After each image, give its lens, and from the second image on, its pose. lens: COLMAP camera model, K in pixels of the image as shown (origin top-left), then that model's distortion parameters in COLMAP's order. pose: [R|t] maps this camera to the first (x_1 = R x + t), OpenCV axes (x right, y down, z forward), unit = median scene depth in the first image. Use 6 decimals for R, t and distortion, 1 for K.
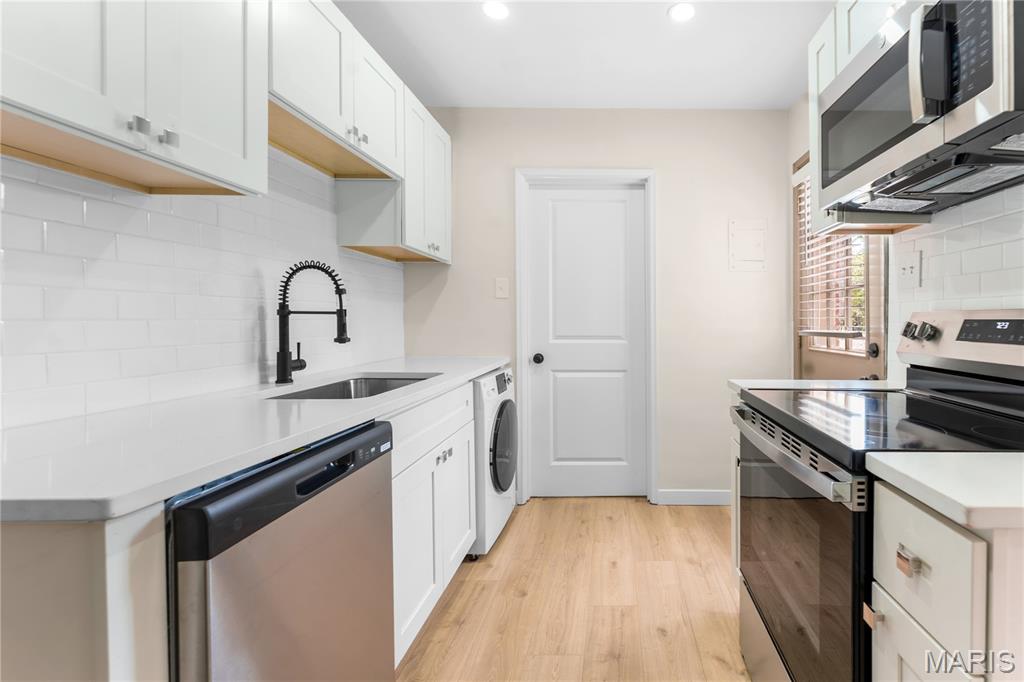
lens RADIAL K [[452.9, 0, 625.8], [0, 452.9, 322.7], [0, 0, 1]] dist [-0.000722, -0.000218]
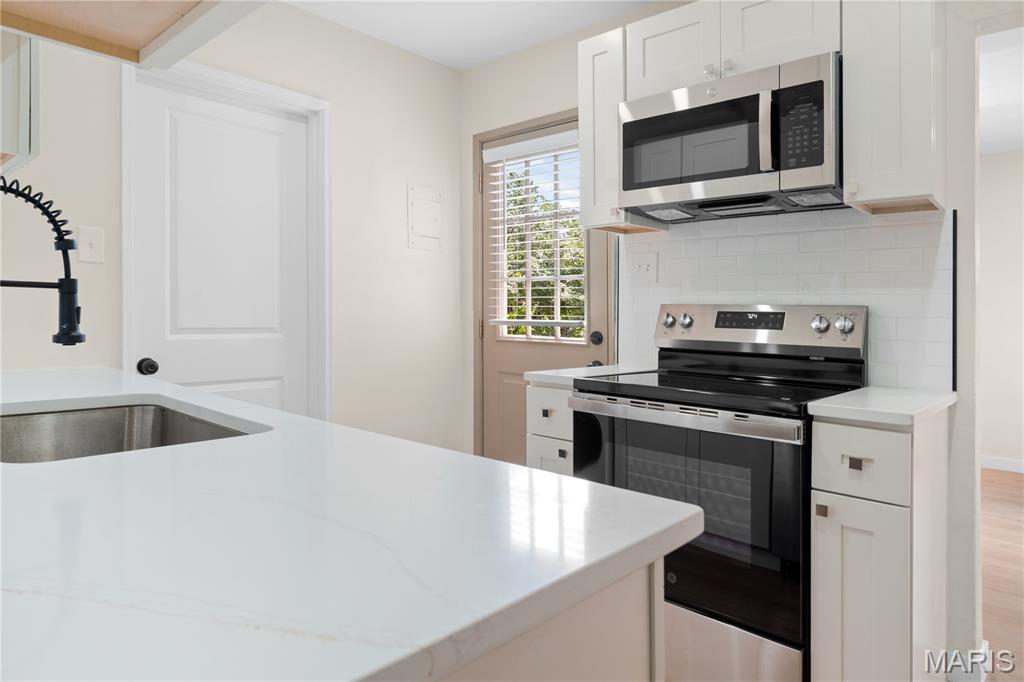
lens RADIAL K [[625.0, 0, 508.2], [0, 625.0, 301.8], [0, 0, 1]] dist [0.000848, 0.000078]
pose [[0.699872, 0.020412, 0.713977, -0.778224], [-0.012594, 0.999789, -0.016238, 0.001612], [-0.714158, 0.002373, 0.699981, 0.132572]]
